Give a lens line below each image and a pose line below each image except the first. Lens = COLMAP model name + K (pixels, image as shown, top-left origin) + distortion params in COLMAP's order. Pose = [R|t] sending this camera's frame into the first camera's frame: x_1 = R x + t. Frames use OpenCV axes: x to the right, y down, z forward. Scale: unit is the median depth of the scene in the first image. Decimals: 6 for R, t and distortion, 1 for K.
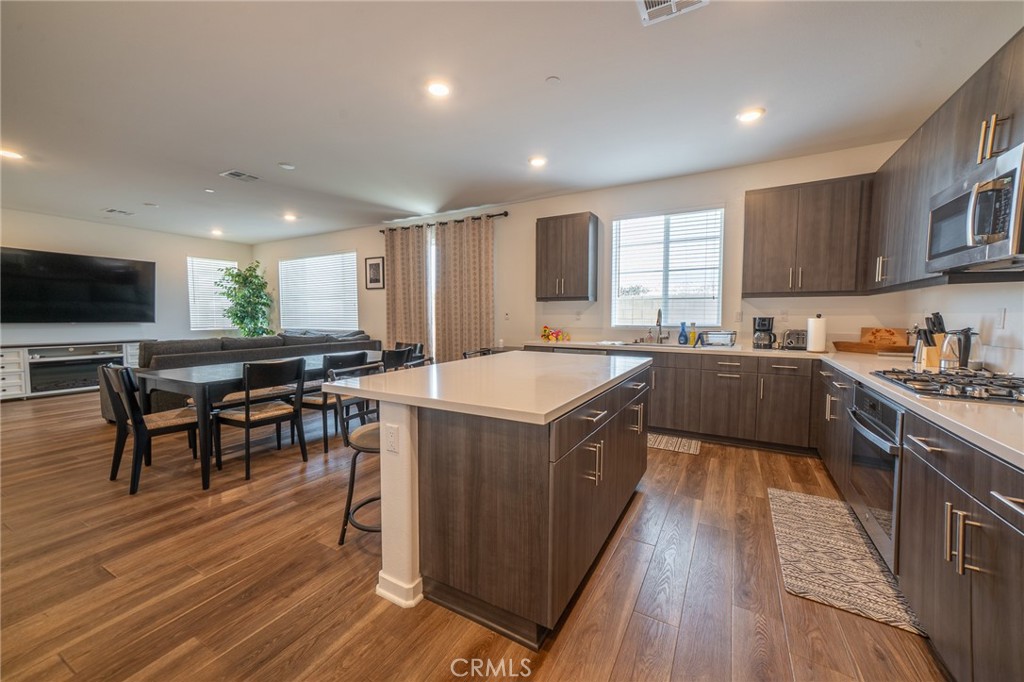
lens RADIAL K [[398.9, 0, 513.0], [0, 398.9, 338.7], [0, 0, 1]] dist [-0.012899, 0.022532]
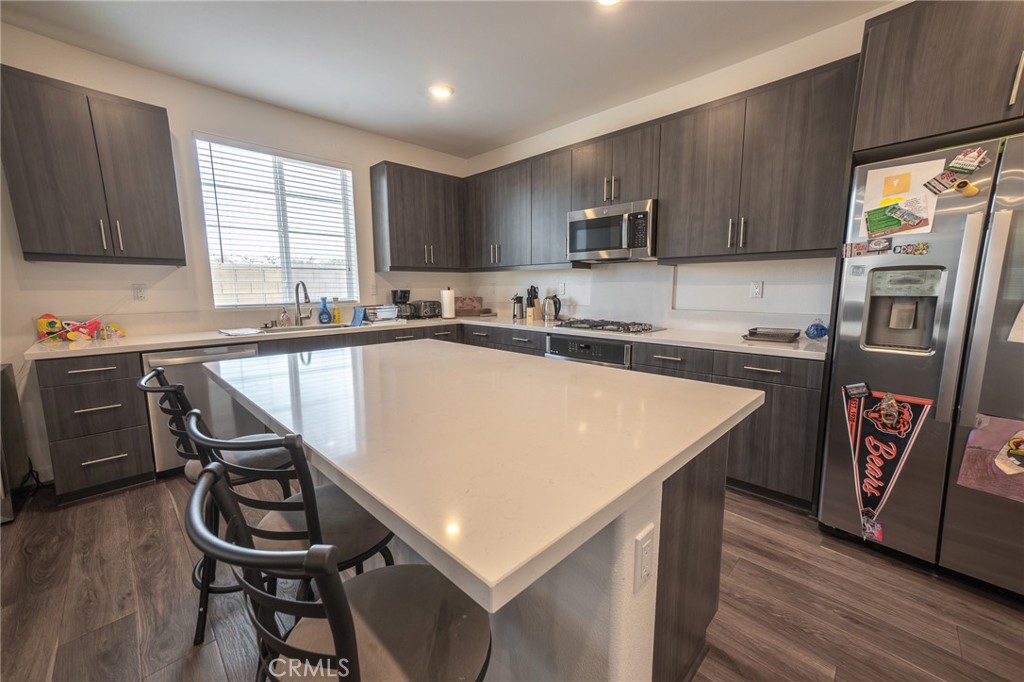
lens RADIAL K [[405.6, 0, 512.0], [0, 405.6, 338.7], [0, 0, 1]] dist [-0.020928, 0.025756]
pose [[0.263500, -0.128272, 0.956093, -0.331937], [0.063806, 0.991267, 0.115406, -0.031250], [-0.962547, 0.030595, 0.269384, 0.438537]]
